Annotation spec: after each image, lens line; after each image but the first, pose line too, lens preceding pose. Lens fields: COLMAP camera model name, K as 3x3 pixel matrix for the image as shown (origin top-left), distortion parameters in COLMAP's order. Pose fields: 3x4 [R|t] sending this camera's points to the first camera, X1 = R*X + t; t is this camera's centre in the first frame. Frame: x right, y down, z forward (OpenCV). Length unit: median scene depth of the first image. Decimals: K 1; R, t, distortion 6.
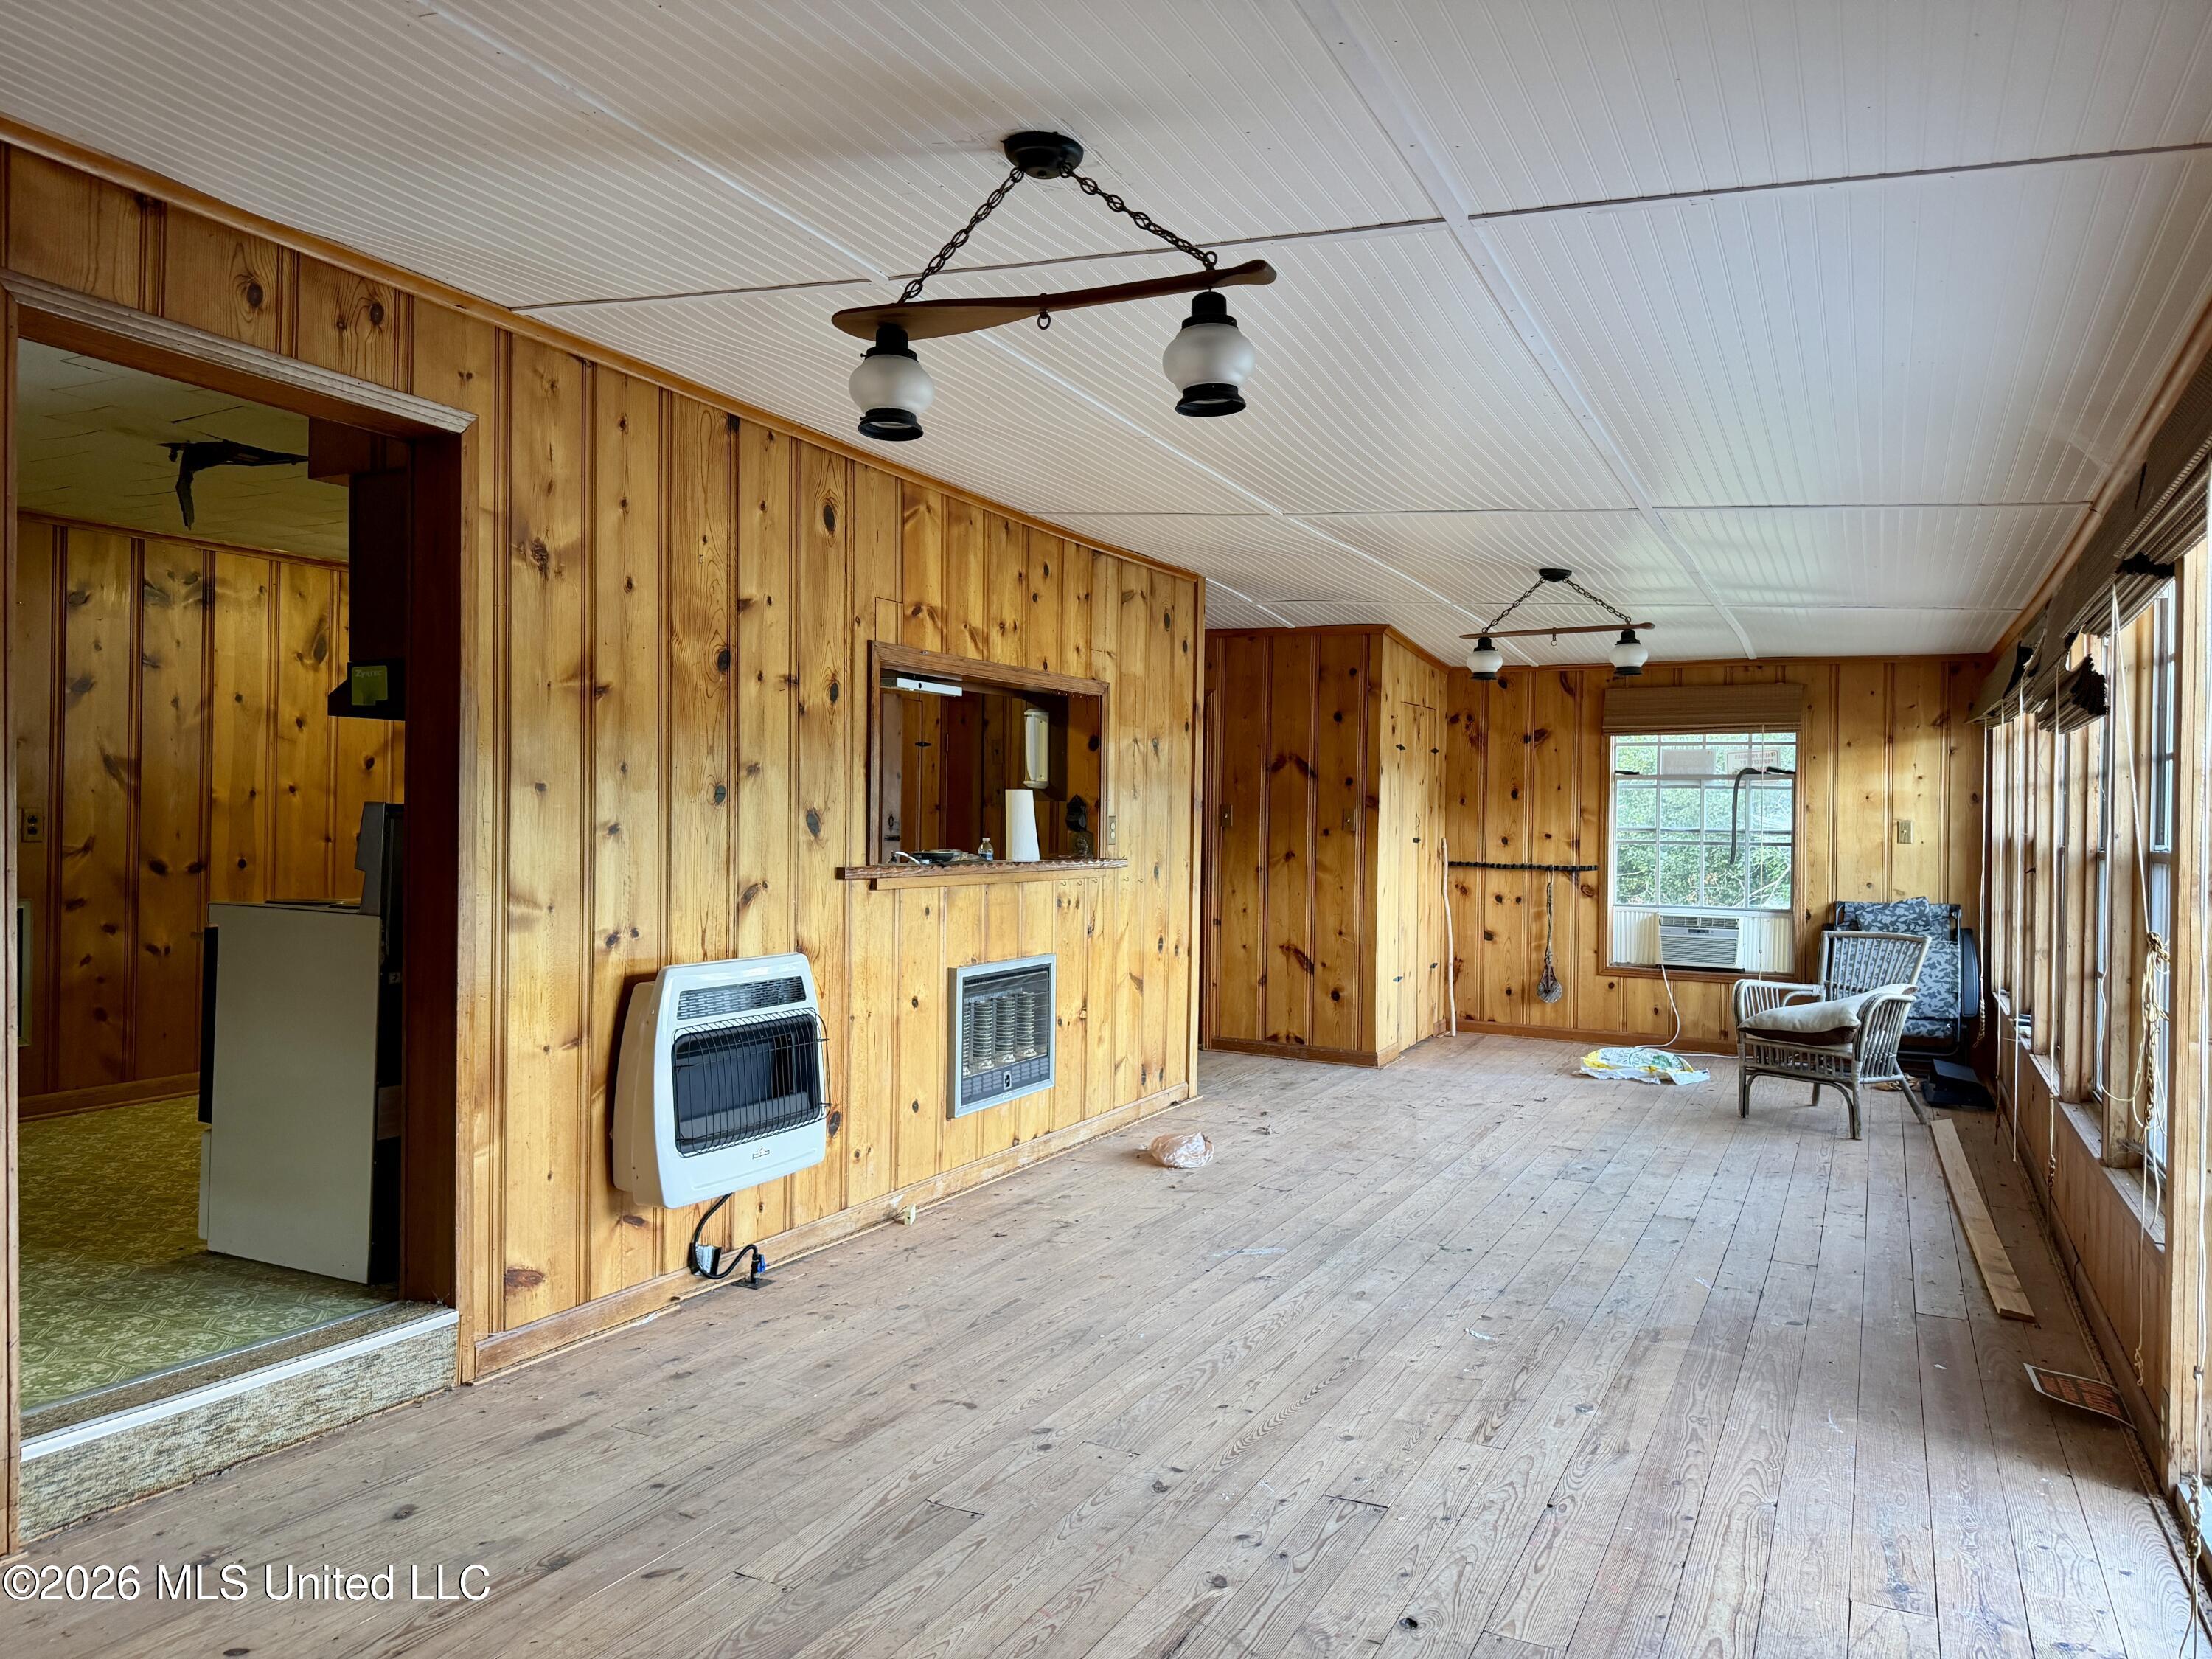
lens RADIAL K [[1555.6, 0, 1106.0], [0, 1555.6, 829.5], [0, 0, 1]] dist [0.037210, -0.055377]
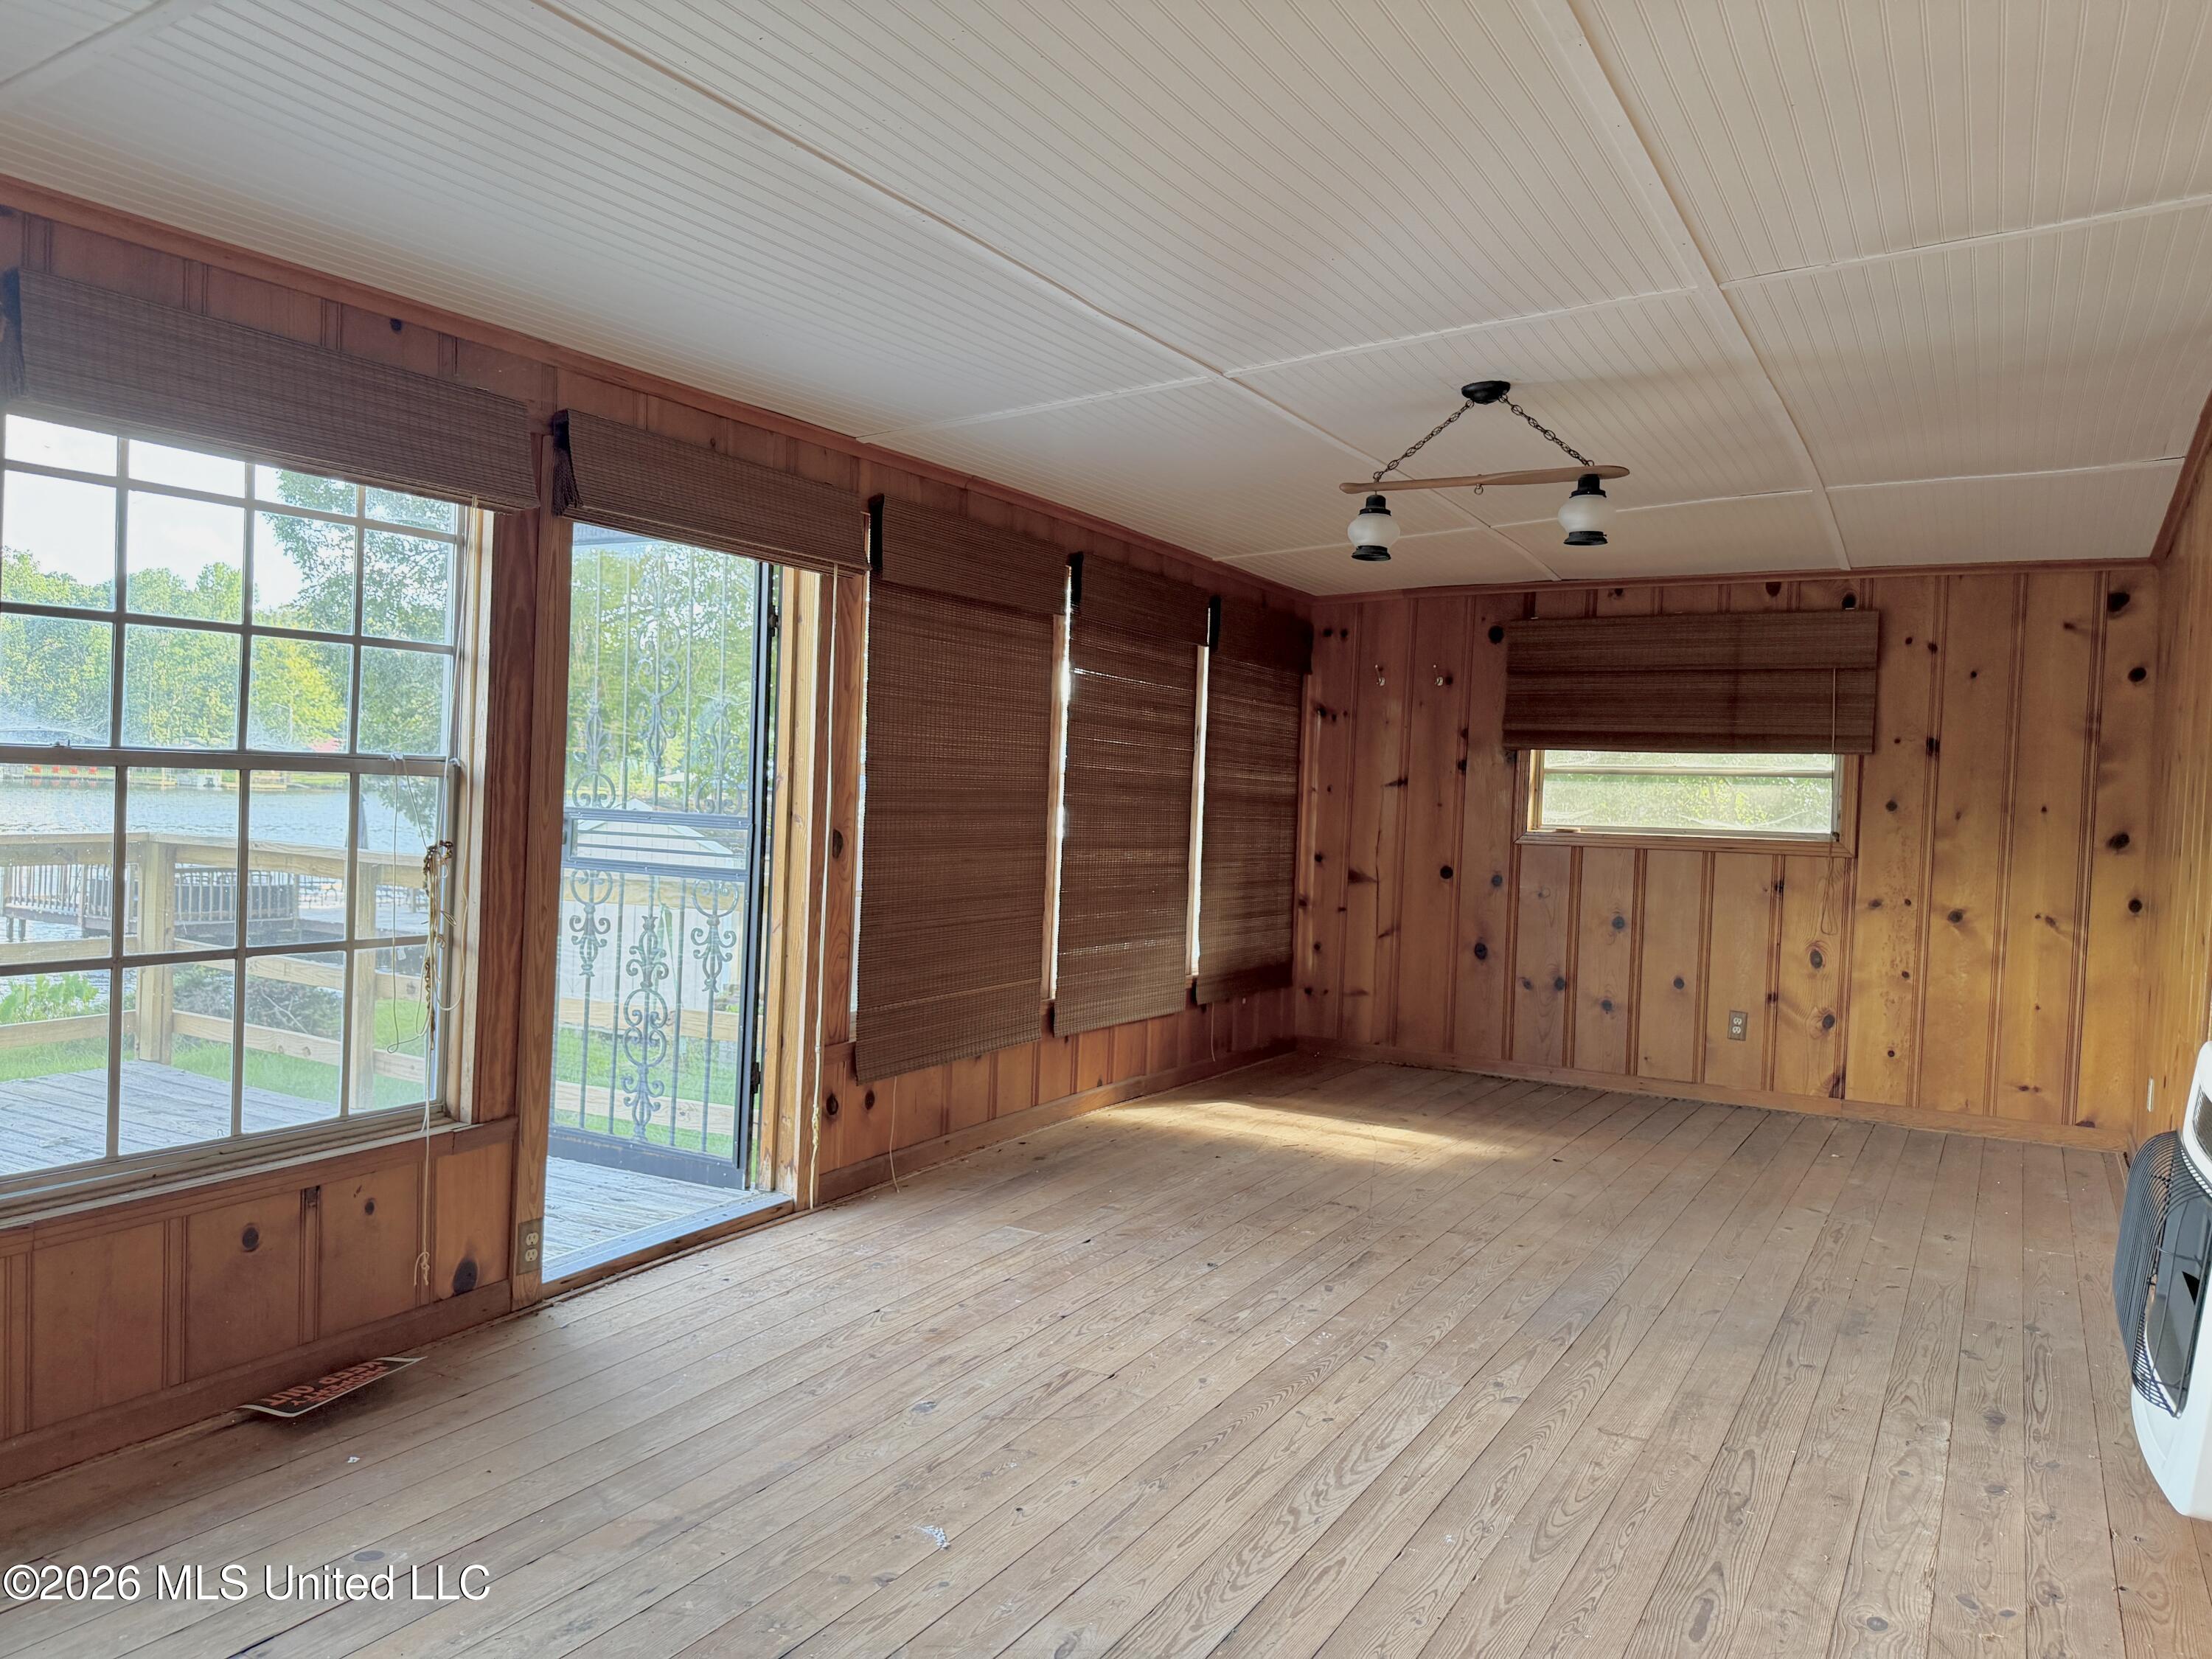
lens RADIAL K [[1555.6, 0, 1106.0], [0, 1555.6, 829.5], [0, 0, 1]] dist [0.037210, -0.055377]
pose [[-0.996645, -0.055339, 0.060310, 0.120180], [-0.053983, 0.998256, 0.023884, 0.007282], [-0.061527, 0.020548, -0.997894, 1.367852]]
